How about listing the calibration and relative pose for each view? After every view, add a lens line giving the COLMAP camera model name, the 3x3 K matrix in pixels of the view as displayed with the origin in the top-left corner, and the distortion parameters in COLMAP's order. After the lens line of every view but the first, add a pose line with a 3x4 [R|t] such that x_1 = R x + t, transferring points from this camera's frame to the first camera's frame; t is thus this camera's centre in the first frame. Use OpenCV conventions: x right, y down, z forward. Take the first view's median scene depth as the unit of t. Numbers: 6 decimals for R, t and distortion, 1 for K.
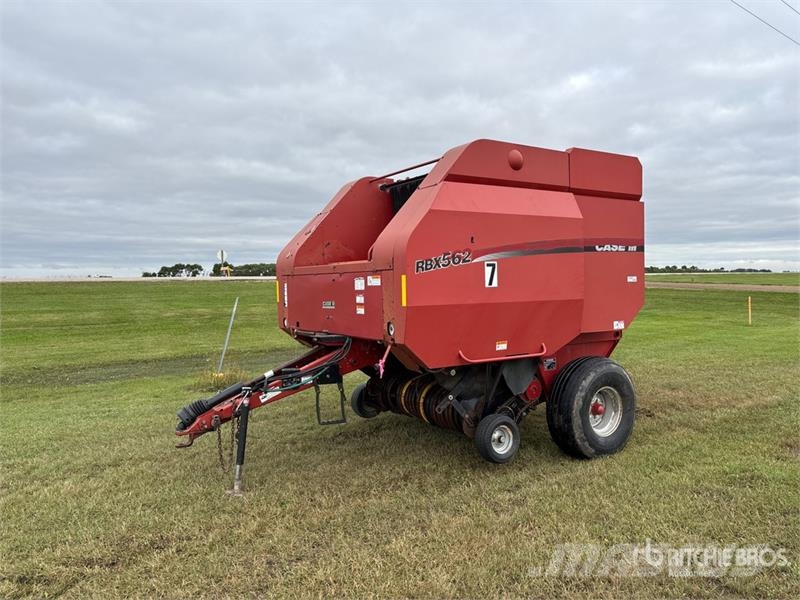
lens RADIAL K [[608.3, 0, 400.0], [0, 608.3, 300.0], [0, 0, 1]] dist [0.007499, 0.003534]
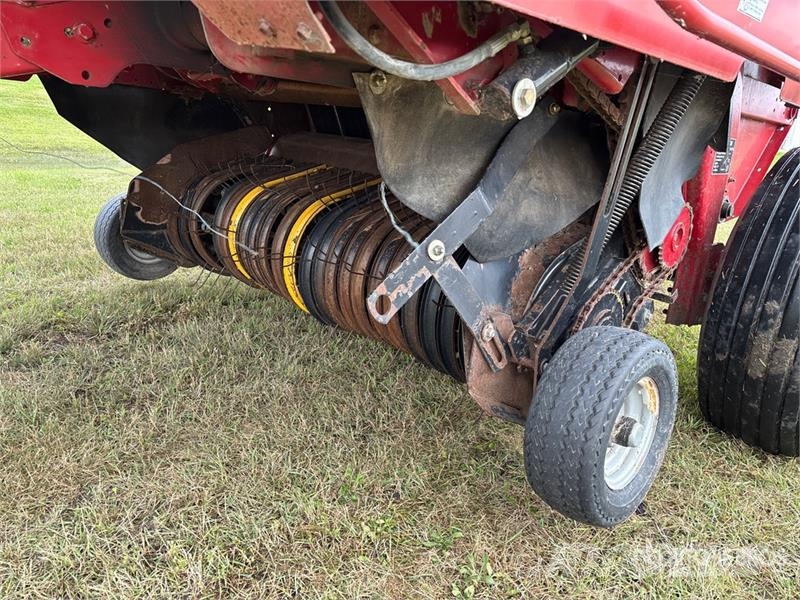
lens RADIAL K [[608.3, 0, 400.0], [0, 608.3, 300.0], [0, 0, 1]] dist [0.007499, 0.003534]
pose [[0.970926, 0.039512, 0.236097, 0.017151], [-0.099693, 0.963425, 0.248743, 0.107327], [-0.217633, -0.265048, 0.939354, 0.685321]]
